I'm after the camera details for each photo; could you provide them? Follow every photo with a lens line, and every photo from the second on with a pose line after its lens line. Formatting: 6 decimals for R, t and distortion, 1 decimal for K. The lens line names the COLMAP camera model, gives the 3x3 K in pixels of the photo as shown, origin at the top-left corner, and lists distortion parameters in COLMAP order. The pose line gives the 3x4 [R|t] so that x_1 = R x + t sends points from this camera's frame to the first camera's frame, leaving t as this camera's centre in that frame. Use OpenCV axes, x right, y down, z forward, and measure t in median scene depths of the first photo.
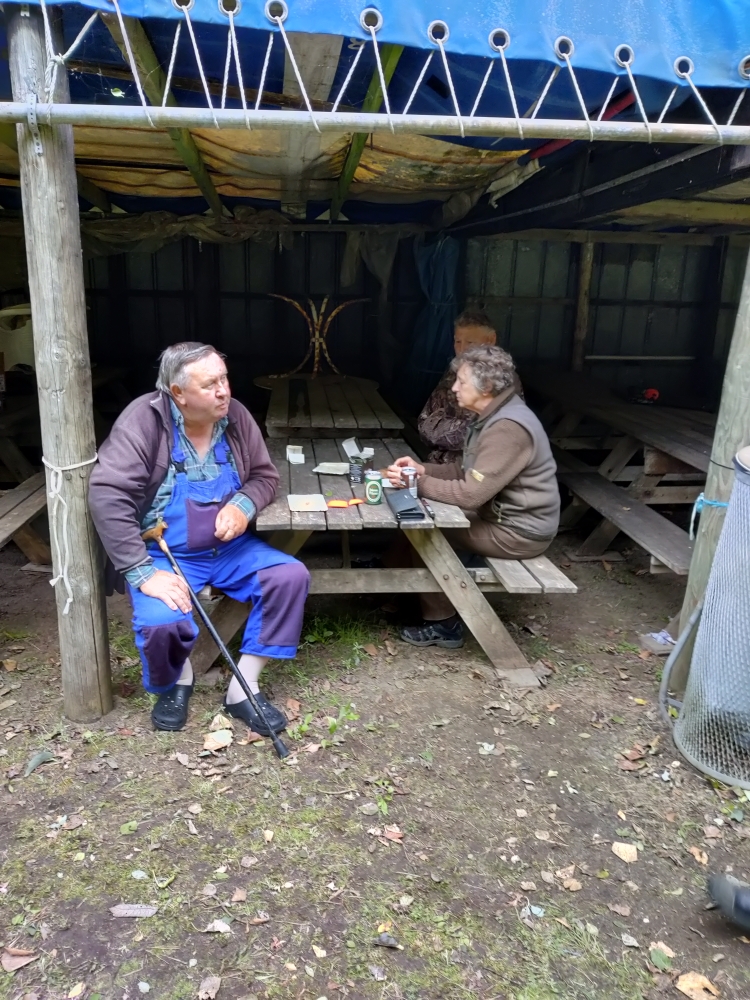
lens RADIAL K [[764.7, 0, 361.8], [0, 764.7, 502.5], [0, 0, 1]] dist [0.022432, -0.032689]
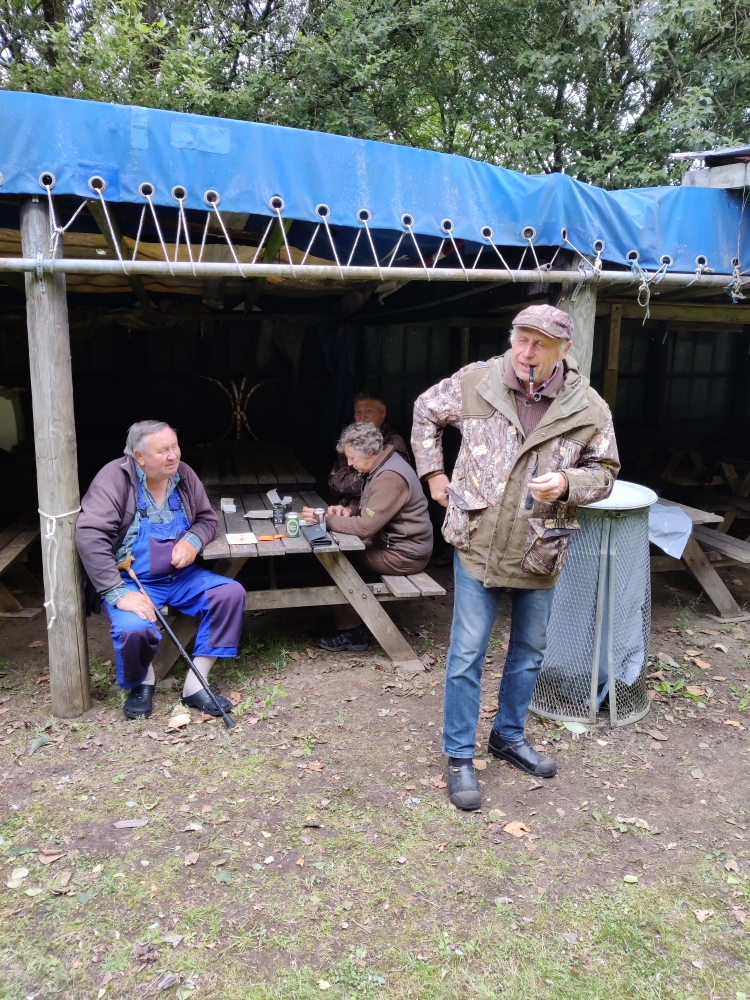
lens RADIAL K [[764.7, 0, 381.7], [0, 764.7, 496.1], [0, 0, 1]] dist [0.022432, -0.032689]
pose [[0.990438, -0.039037, 0.132319, -0.004803], [0.051313, 0.994558, -0.090669, 0.068319], [-0.128060, 0.096592, 0.987052, -0.381360]]
